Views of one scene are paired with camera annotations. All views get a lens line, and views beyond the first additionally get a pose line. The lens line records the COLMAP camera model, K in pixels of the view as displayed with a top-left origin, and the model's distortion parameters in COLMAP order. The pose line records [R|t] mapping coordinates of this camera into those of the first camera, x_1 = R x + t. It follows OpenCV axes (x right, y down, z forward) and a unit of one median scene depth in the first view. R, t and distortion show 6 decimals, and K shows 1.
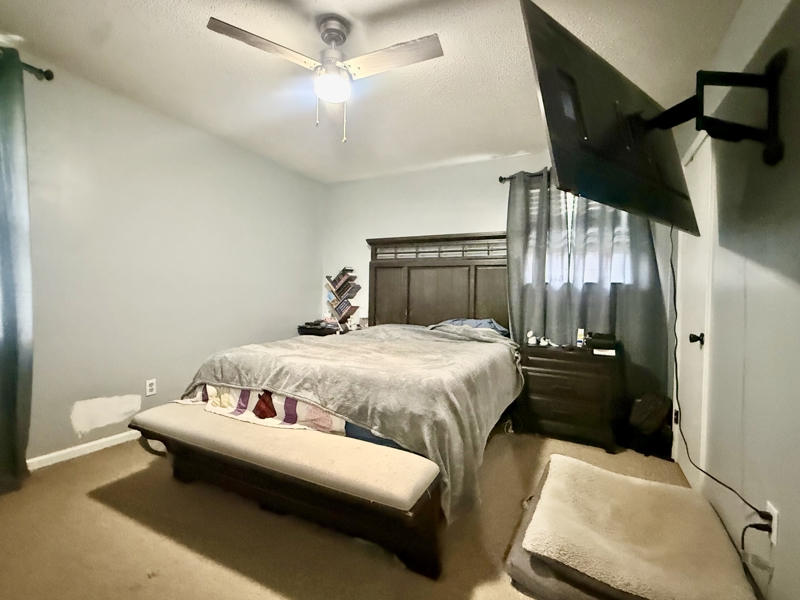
lens RADIAL K [[376.7, 0, 399.9], [0, 376.7, 290.0], [0, 0, 1]] dist [-0.003106, -0.000793]
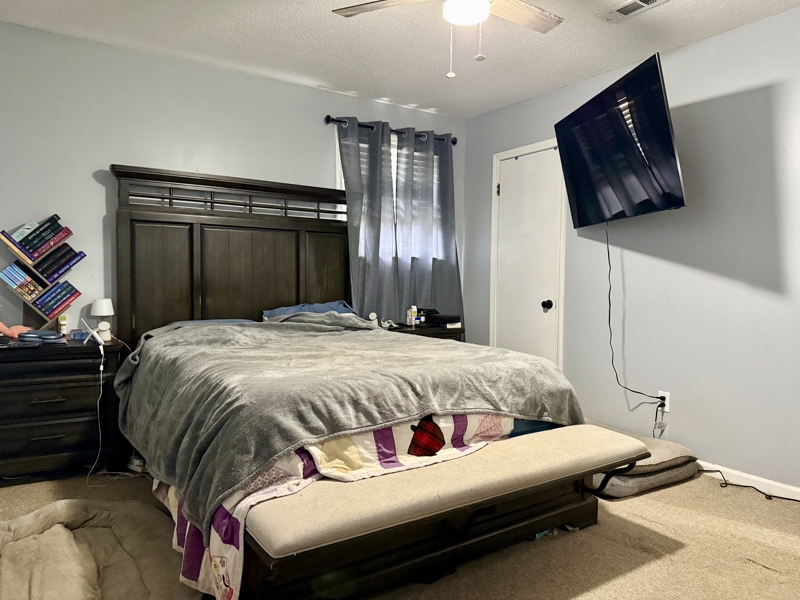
lens RADIAL K [[569.5, 0, 400.0], [0, 569.5, 300.0], [0, 0, 1]] dist [0.073285, -0.098964]
pose [[0.468638, -0.053884, 0.881745, -0.789756], [-0.010970, 0.997706, 0.066800, -0.007475], [-0.883322, -0.040978, 0.466972, 0.346835]]
